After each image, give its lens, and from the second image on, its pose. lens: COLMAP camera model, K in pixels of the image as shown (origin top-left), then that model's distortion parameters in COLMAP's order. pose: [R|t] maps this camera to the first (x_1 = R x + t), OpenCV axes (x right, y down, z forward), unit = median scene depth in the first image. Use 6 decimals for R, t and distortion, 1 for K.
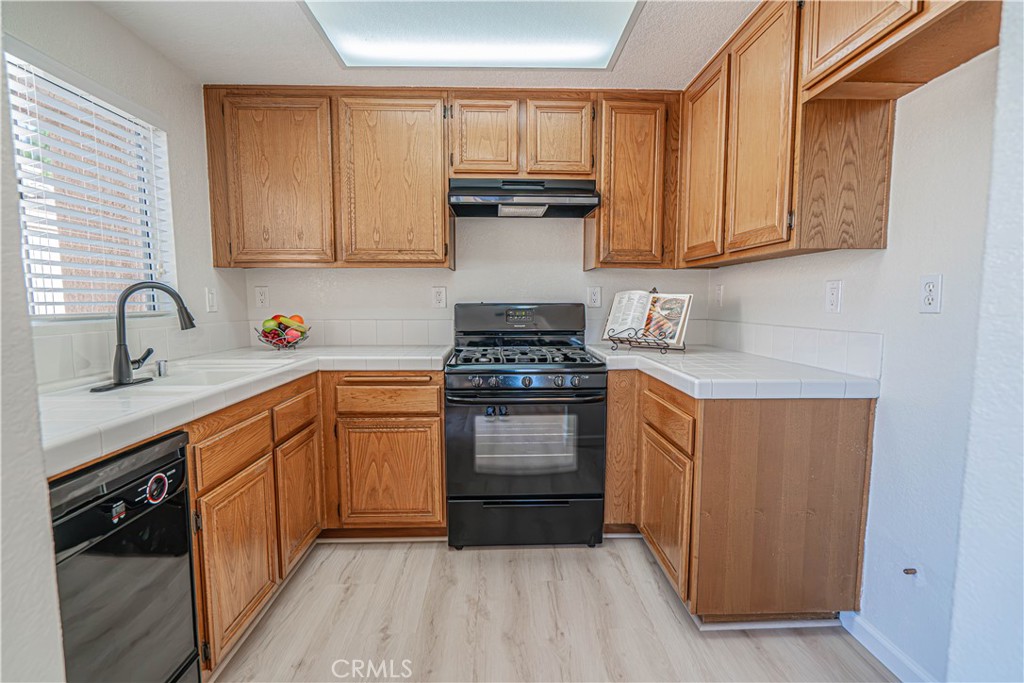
lens RADIAL K [[471.5, 0, 516.0], [0, 471.5, 342.1], [0, 0, 1]] dist [-0.001962, -0.000320]
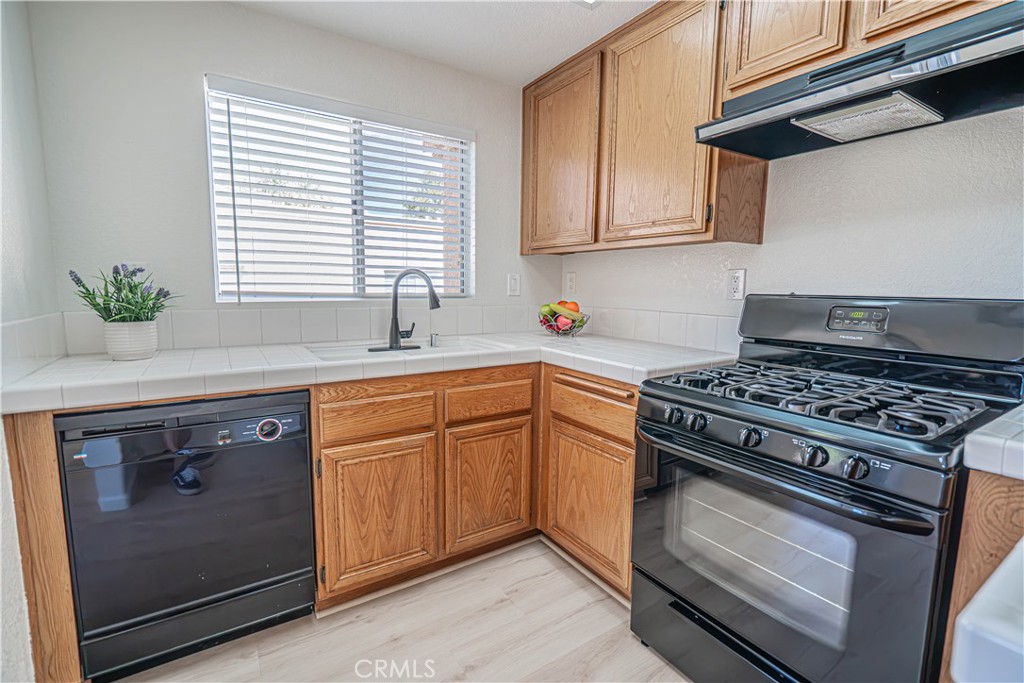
lens RADIAL K [[462.7, 0, 515.4], [0, 462.7, 340.9], [0, 0, 1]] dist [-0.001230, 0.000656]
pose [[0.511593, 0.110664, -0.852071, 0.326159], [-0.089757, 0.993129, 0.075093, -0.043830], [0.854527, 0.038062, 0.518011, 0.475408]]
